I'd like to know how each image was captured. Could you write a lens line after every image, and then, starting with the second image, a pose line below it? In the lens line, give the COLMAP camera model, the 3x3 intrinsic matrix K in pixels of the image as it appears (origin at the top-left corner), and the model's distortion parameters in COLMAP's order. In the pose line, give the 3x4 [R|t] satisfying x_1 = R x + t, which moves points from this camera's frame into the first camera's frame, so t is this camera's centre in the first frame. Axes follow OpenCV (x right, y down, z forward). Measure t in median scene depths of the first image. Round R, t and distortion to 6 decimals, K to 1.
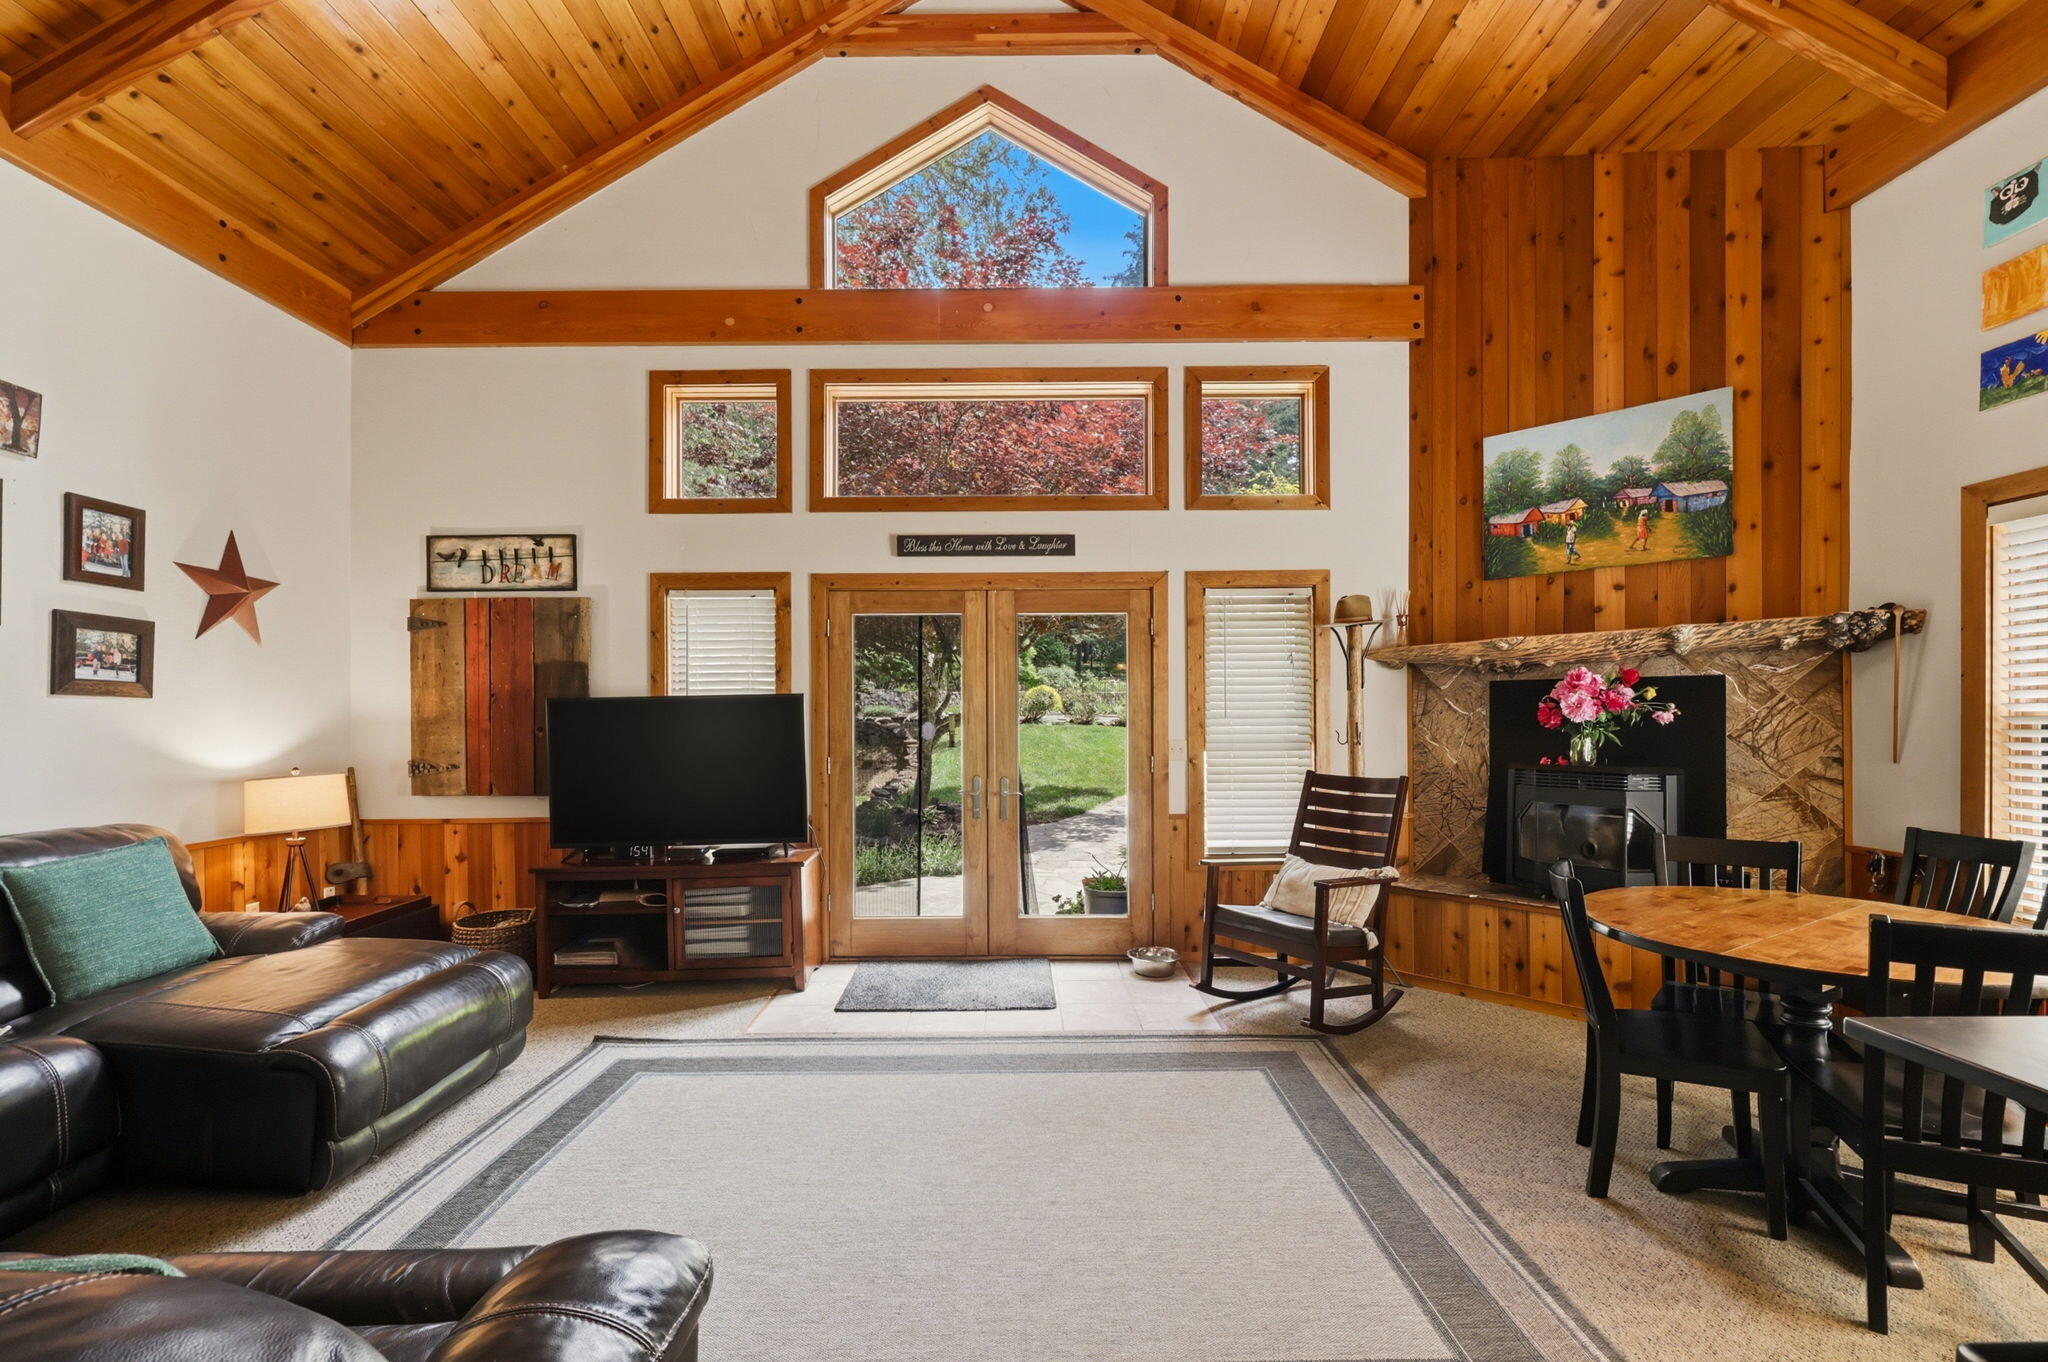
lens RADIAL K [[895.5, 0, 1026.3], [0, 895.5, 695.4], [0, 0, 1]] dist [-0.002074, 0.001004]
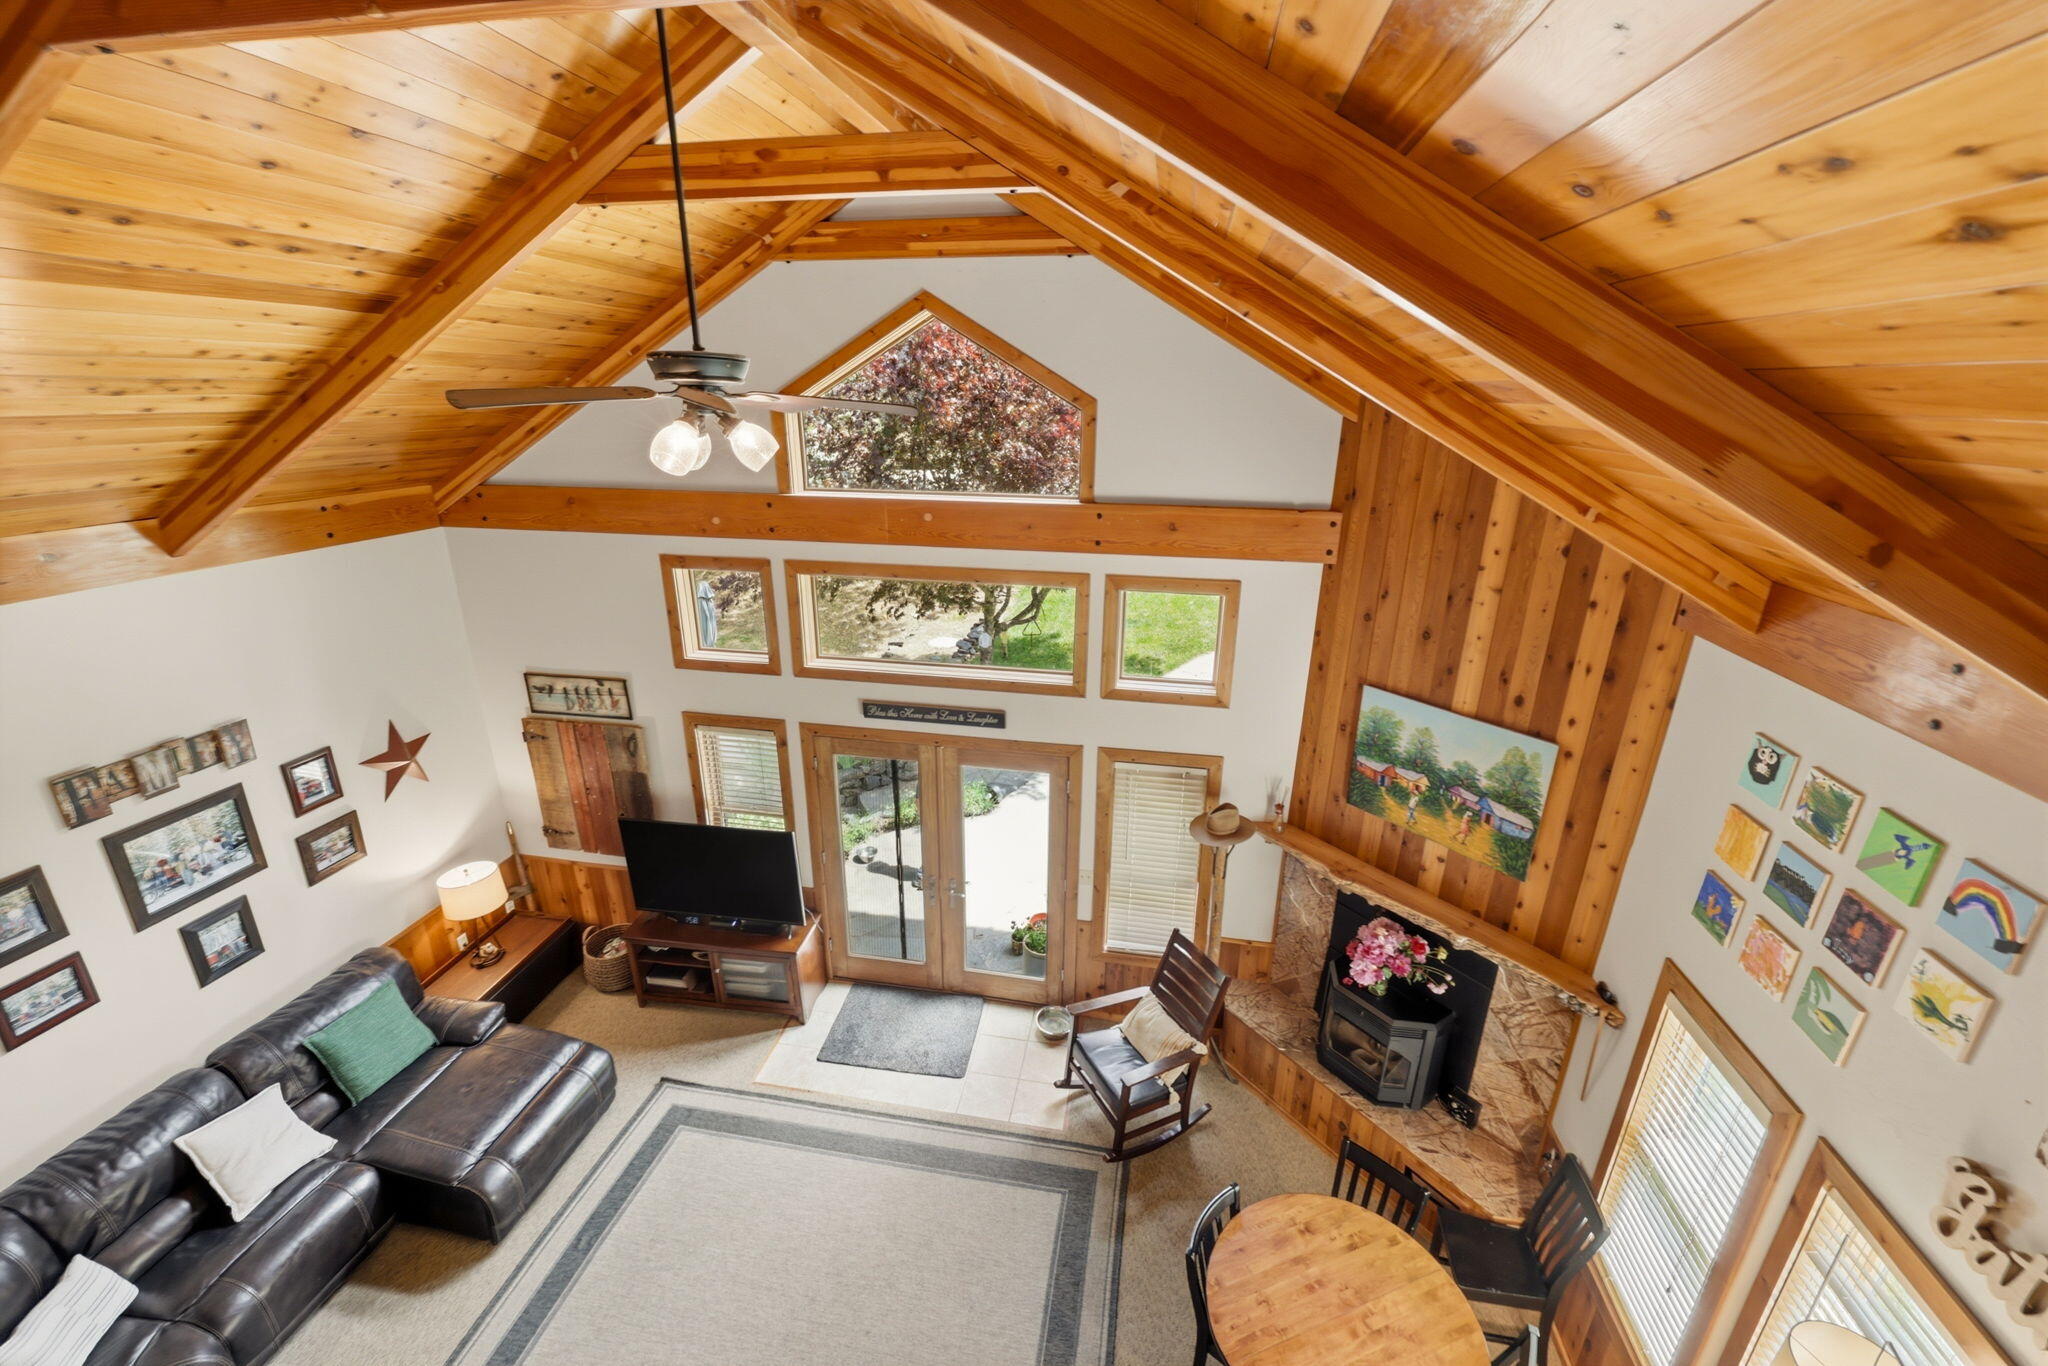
lens RADIAL K [[844.4, 0, 1009.7], [0, 844.4, 690.1], [0, 0, 1]] dist [-0.000923, 0.000380]
pose [[0.982063, 0.069825, -0.175150, 0.259399], [-0.005722, 0.939514, 0.342462, -0.603144], [0.188469, -0.335317, 0.923061, -0.020105]]
